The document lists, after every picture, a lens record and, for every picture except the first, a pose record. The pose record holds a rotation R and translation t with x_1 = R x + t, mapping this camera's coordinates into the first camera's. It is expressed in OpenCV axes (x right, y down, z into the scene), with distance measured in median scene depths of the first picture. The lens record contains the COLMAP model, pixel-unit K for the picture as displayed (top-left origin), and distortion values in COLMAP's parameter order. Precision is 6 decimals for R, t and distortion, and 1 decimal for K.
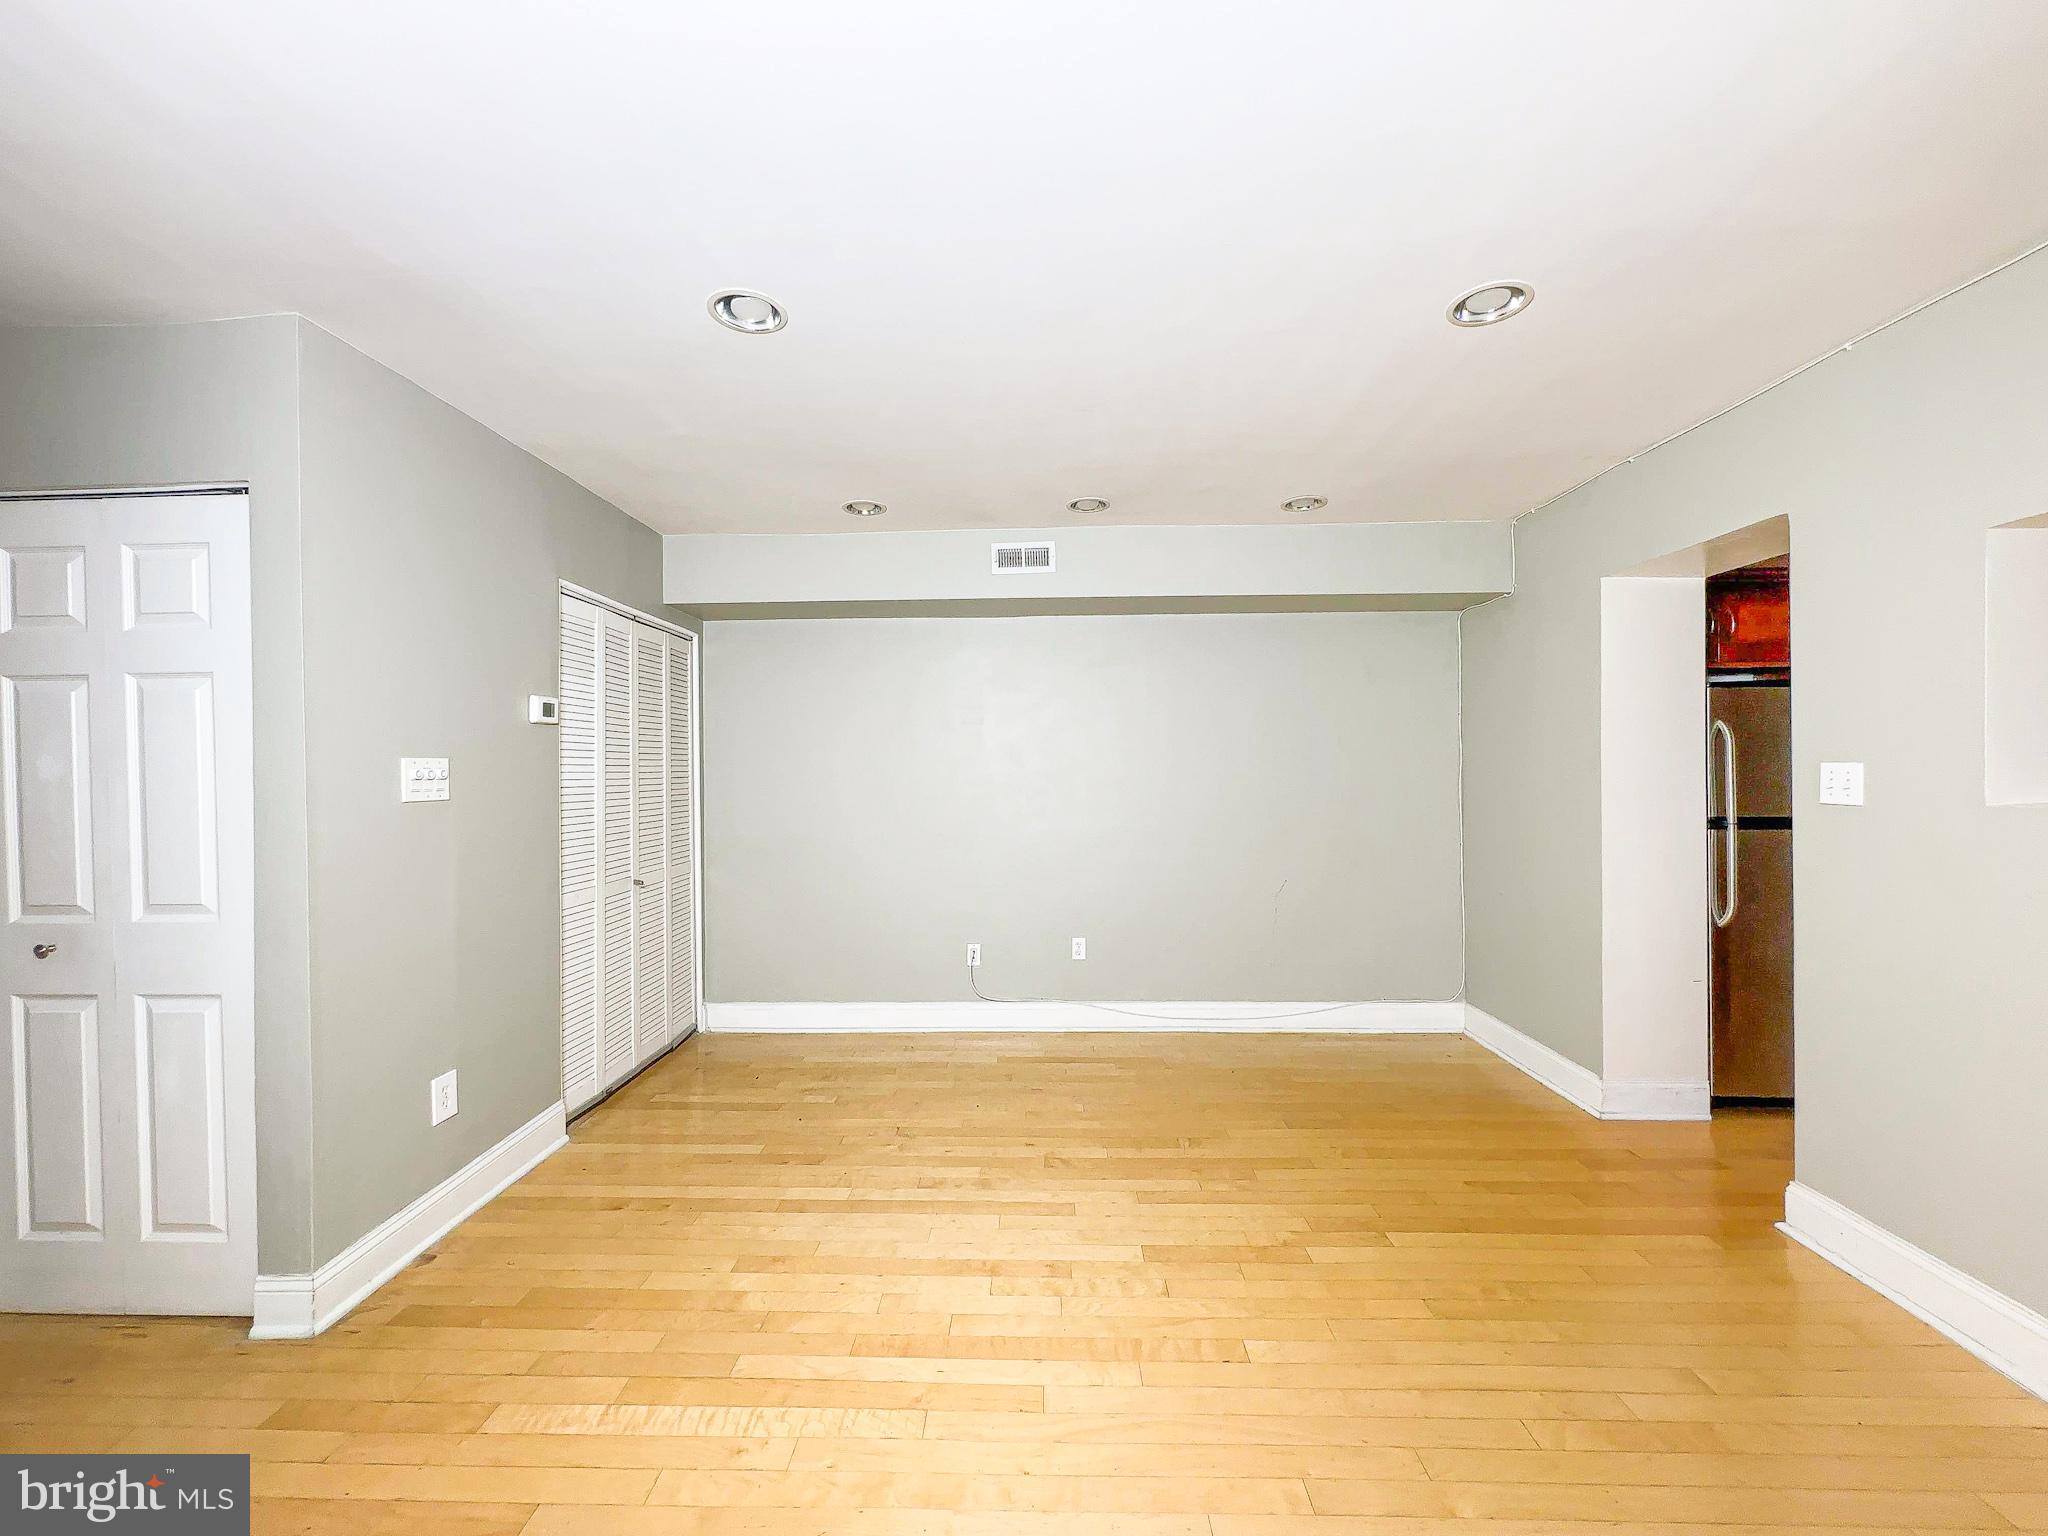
lens RADIAL K [[816.7, 0, 1022.8], [0, 816.7, 773.4], [0, 0, 1]] dist [-0.003588, 0.000148]
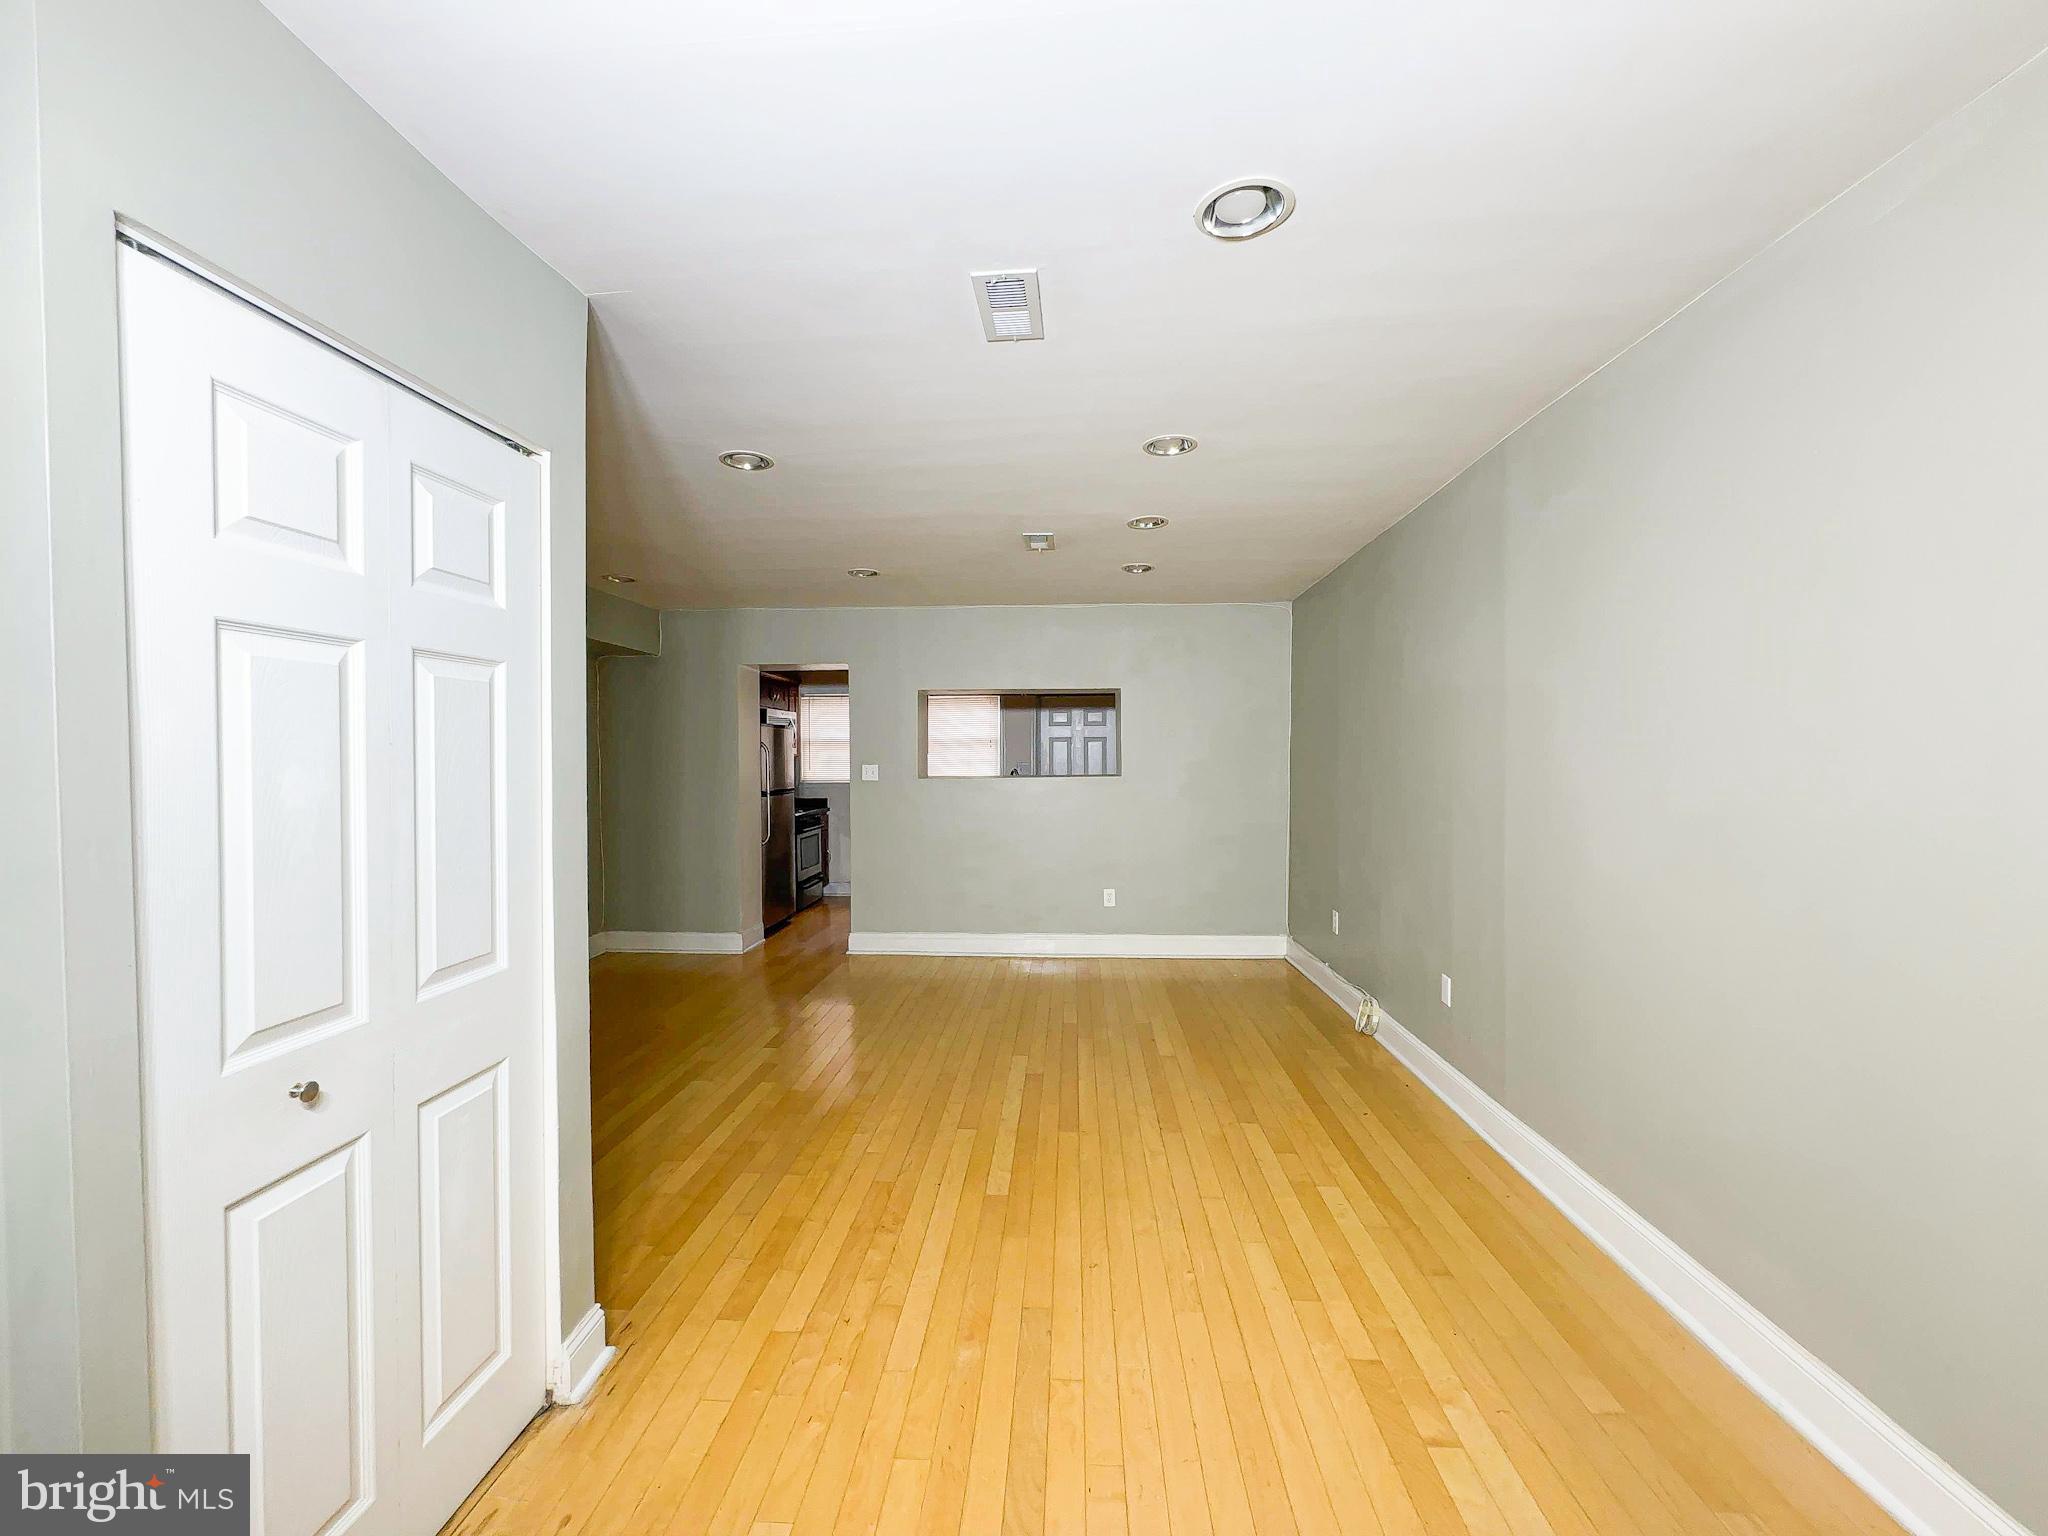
lens RADIAL K [[816.7, 0, 1022.8], [0, 816.7, 773.4], [0, 0, 1]] dist [-0.003588, 0.000148]
pose [[0.033244, -0.014085, 0.999348, -1.142136], [0.007442, 0.999876, 0.013845, -0.012908], [-0.999420, 0.006977, 0.033344, 0.290891]]
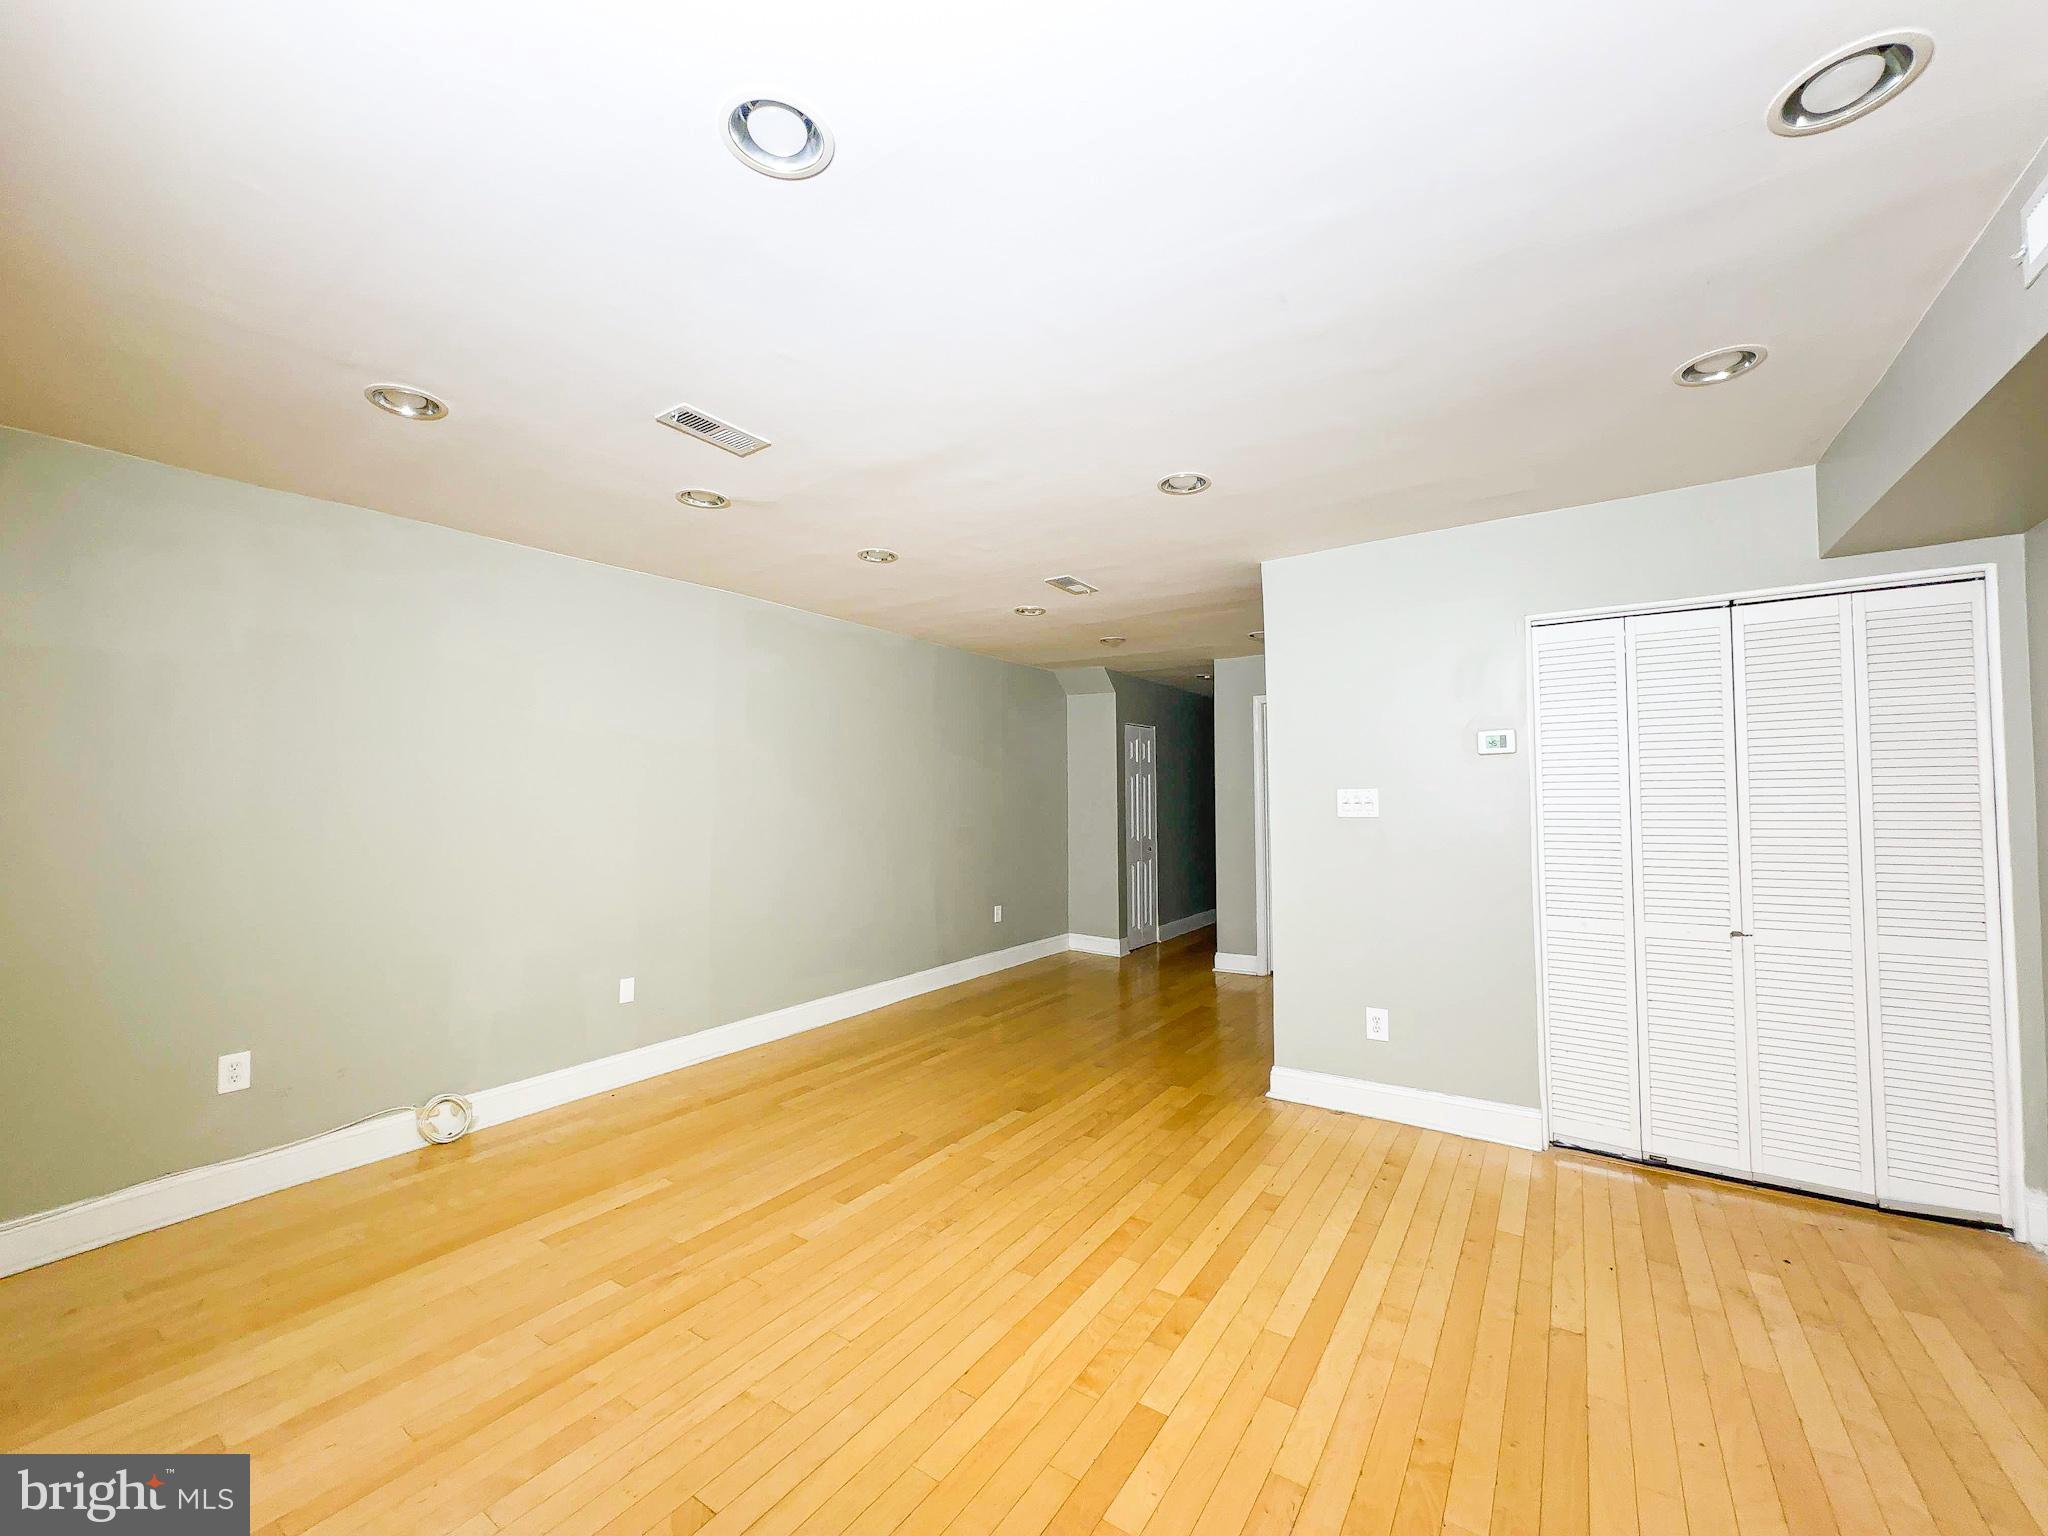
lens RADIAL K [[816.7, 0, 1022.8], [0, 816.7, 773.4], [0, 0, 1]] dist [-0.003588, 0.000148]
pose [[-0.540437, -0.020098, -0.841144, 0.656223], [0.005589, 0.999607, -0.027475, -0.006921], [0.841366, -0.019550, -0.540113, 0.974704]]
